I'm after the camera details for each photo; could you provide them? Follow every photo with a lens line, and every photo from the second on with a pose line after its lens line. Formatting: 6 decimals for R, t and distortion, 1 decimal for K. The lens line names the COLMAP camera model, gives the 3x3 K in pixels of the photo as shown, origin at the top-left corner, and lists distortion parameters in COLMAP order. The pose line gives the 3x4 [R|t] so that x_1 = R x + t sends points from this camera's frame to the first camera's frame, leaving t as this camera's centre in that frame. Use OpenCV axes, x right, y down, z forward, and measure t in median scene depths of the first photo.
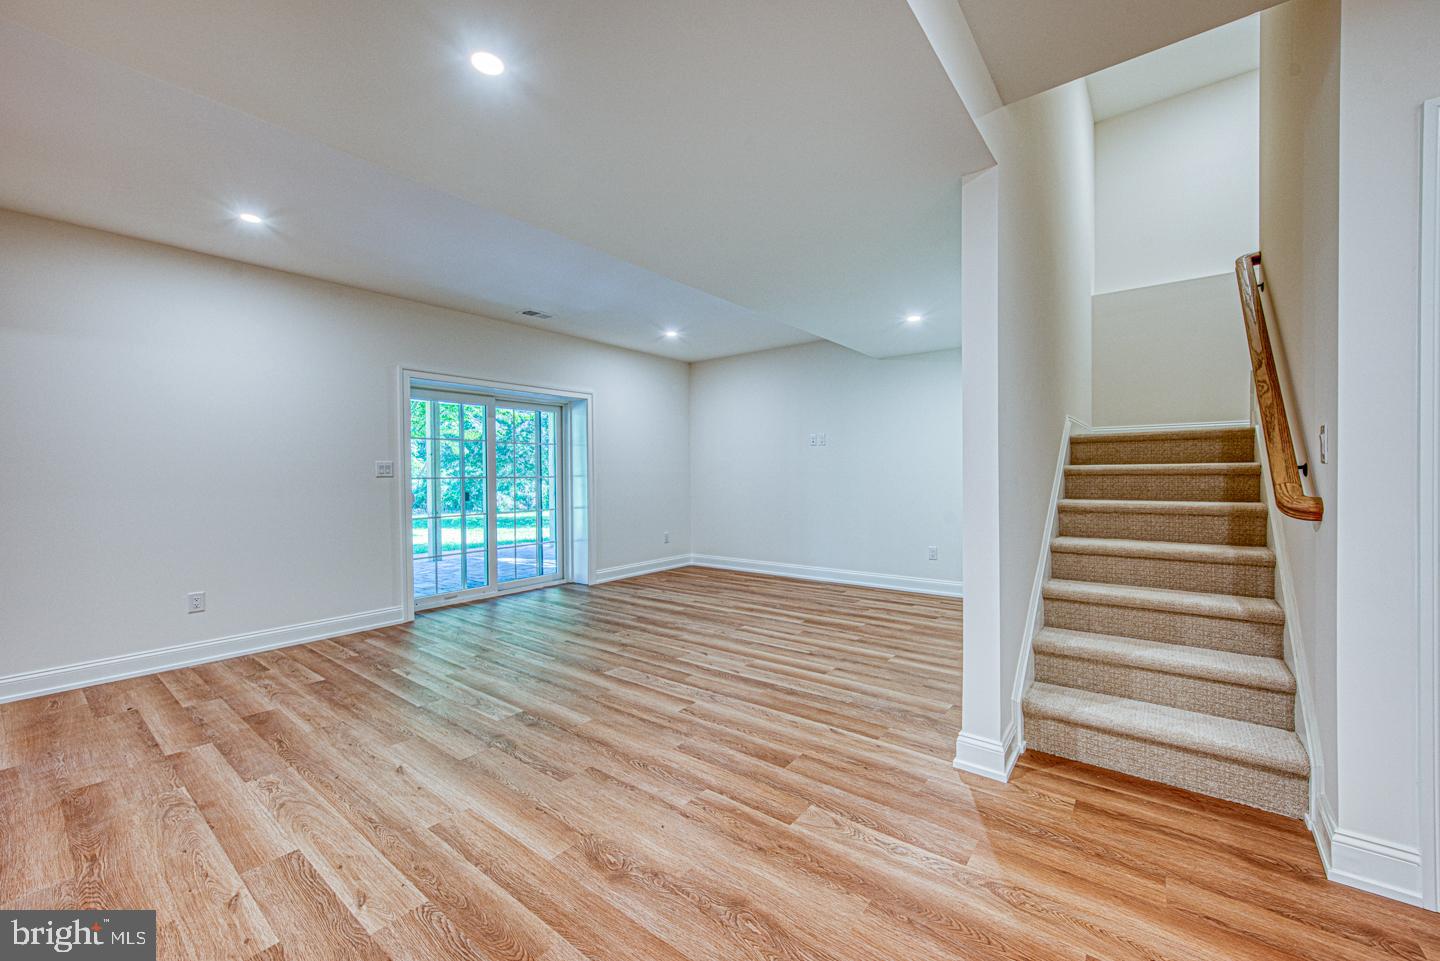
lens RADIAL K [[567.2, 0, 725.0], [0, 567.2, 482.6], [0, 0, 1]] dist [0.002803, 0.000118]
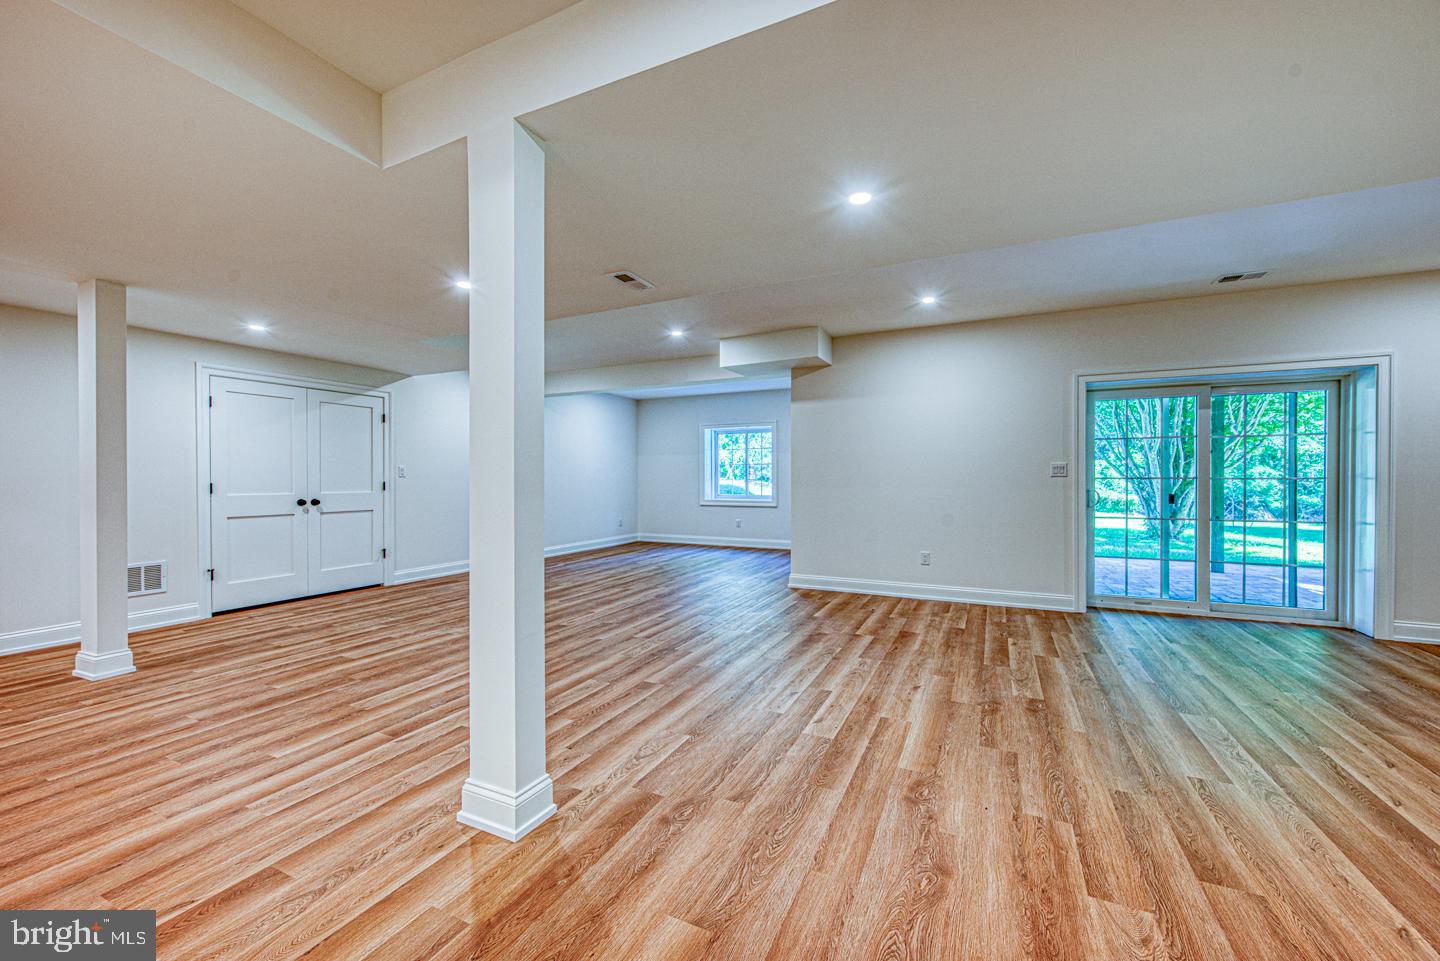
lens RADIAL K [[560.3, 0, 720.0], [0, 560.3, 480.5], [0, 0, 1]] dist [0.005143, -0.000259]
pose [[0.213233, 0.016101, -0.976869, 0.478320], [-0.016443, 0.999782, 0.012889, -0.007159], [0.976863, 0.013314, 0.213451, 0.168325]]
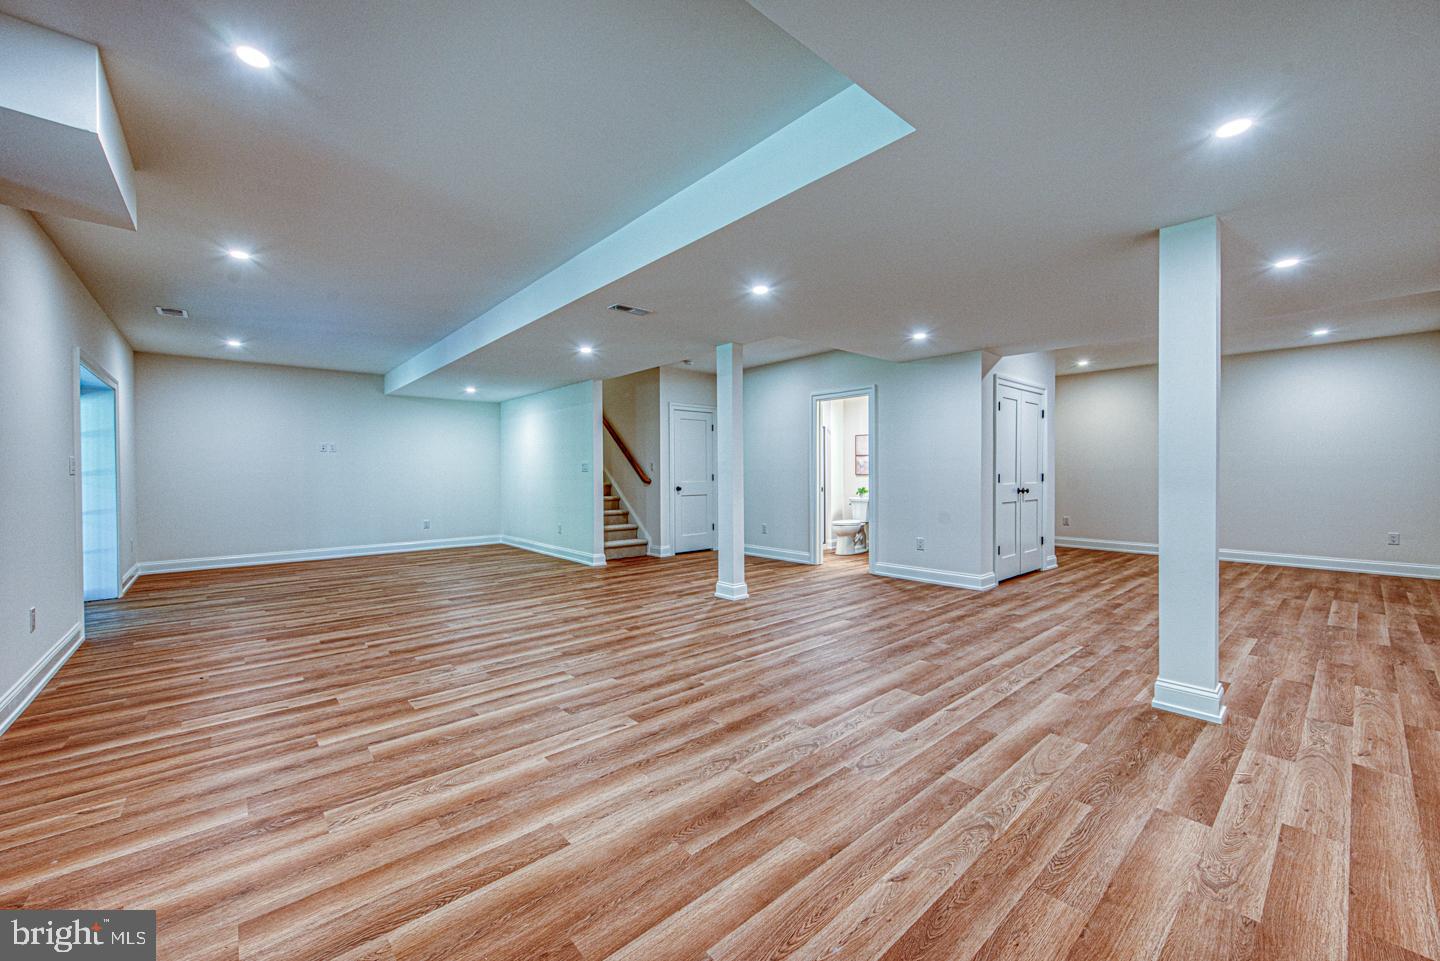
lens RADIAL K [[568.2, 0, 713.0], [0, 568.2, 483.0], [0, 0, 1]] dist [-0.000027, -0.000162]
pose [[0.200161, -0.010009, 0.979712, -1.802624], [0.021575, 0.999750, 0.005805, 0.023887], [-0.979525, 0.019975, 0.200327, -0.208310]]
